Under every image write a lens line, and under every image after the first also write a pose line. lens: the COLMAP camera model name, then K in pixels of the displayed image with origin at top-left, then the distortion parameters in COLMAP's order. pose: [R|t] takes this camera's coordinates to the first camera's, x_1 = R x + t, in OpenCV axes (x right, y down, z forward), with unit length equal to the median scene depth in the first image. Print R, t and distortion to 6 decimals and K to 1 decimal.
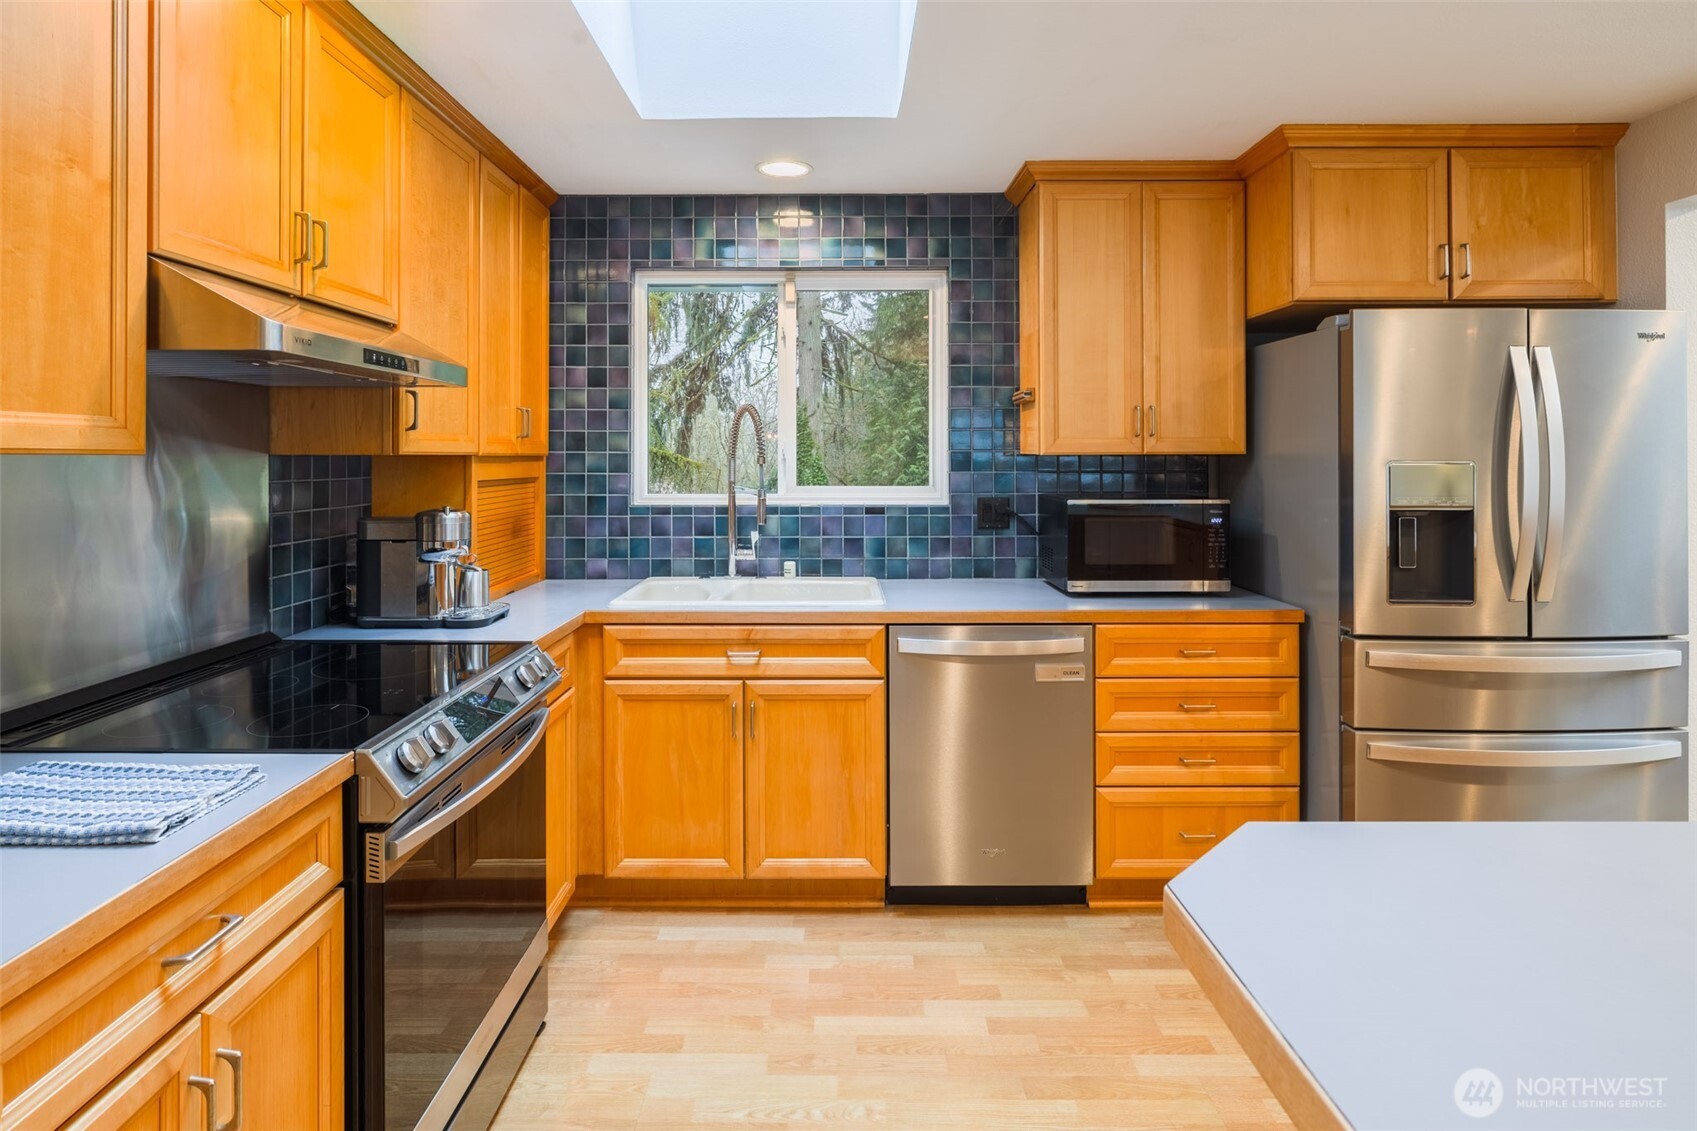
lens RADIAL K [[839.0, 0, 844.8], [0, 839.0, 449.1], [0, 0, 1]] dist [0.000453, 0.000098]
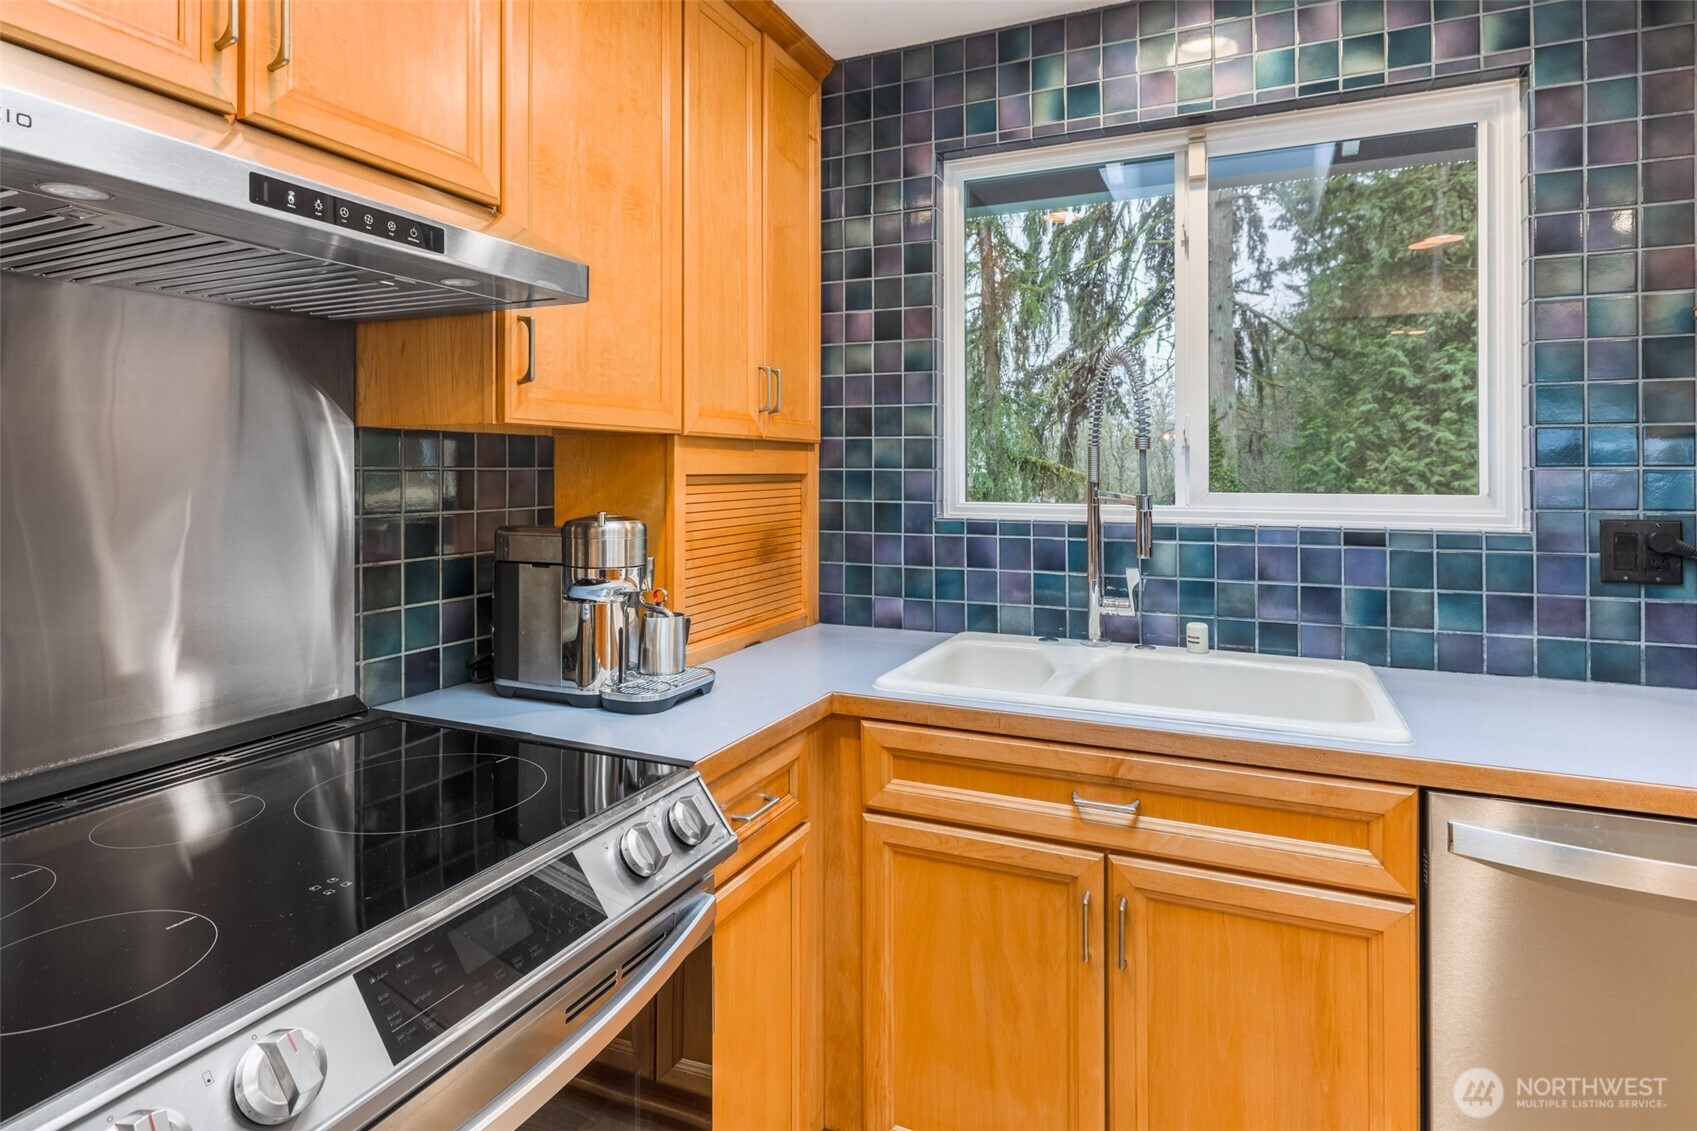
lens RADIAL K [[904.9, 0, 850.7], [0, 904.9, 463.2], [0, 0, 1]] dist [-0.003144, -0.000099]
pose [[0.909840, -0.001315, -0.414957, -0.024289], [0.002427, 0.999995, 0.002153, 0.022705], [0.414952, -0.002966, 0.909838, 0.336891]]
